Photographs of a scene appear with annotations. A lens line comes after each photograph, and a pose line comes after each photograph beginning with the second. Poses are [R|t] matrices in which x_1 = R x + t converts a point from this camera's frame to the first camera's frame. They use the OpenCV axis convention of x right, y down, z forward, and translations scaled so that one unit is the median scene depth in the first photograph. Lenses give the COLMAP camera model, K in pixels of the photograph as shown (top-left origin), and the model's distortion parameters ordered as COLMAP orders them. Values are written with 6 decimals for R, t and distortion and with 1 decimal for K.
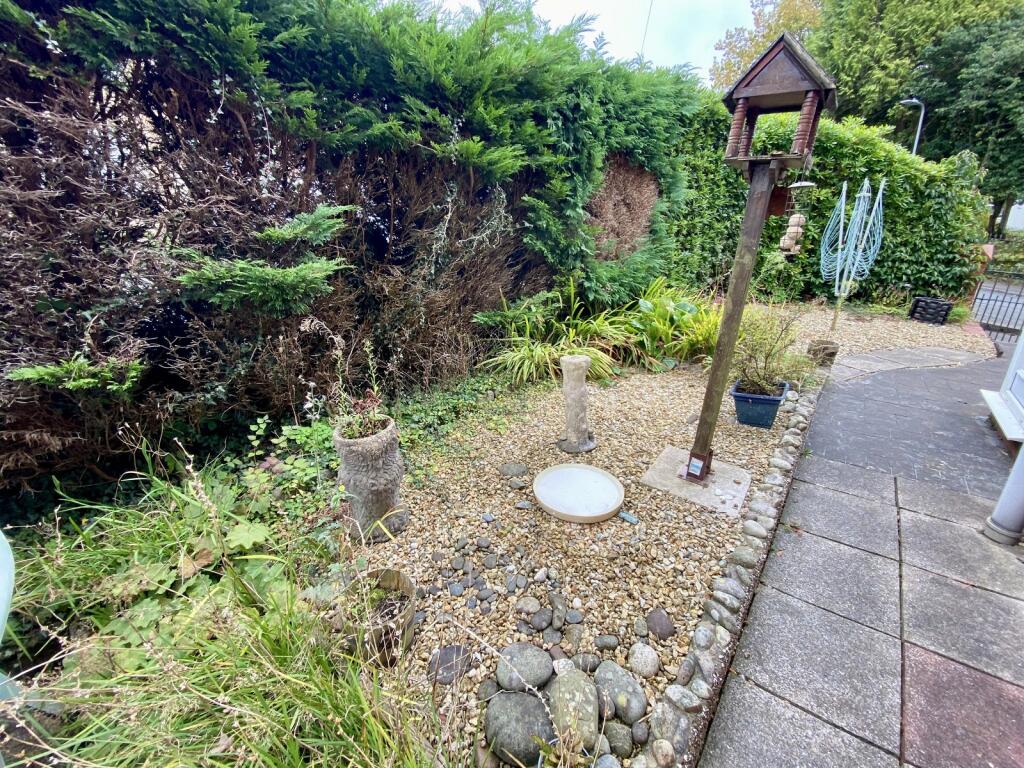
lens RADIAL K [[416.3, 0, 517.7], [0, 416.3, 387.1], [0, 0, 1]] dist [-0.044883, -0.001096]
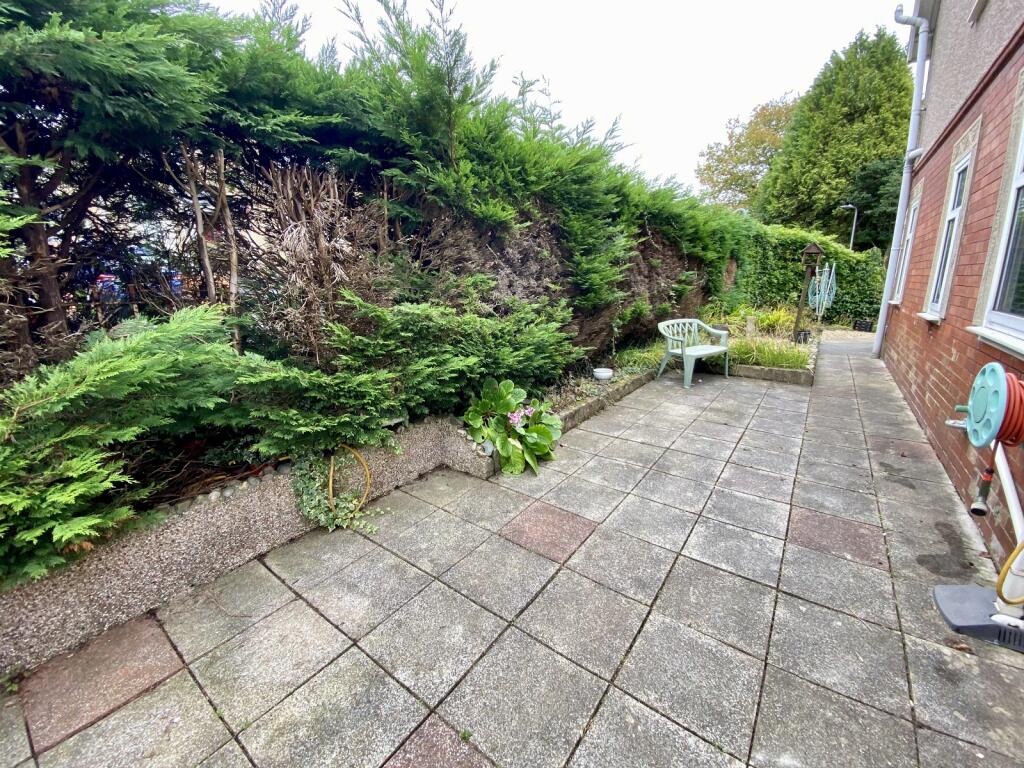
lens RADIAL K [[416.3, 0, 507.3], [0, 416.3, 386.4], [0, 0, 1]] dist [-0.044883, -0.001096]
pose [[0.999000, 0.015262, 0.042035, -0.387412], [-0.009349, 0.990465, -0.137446, 0.190544], [-0.043732, 0.136916, 0.989617, -0.413085]]
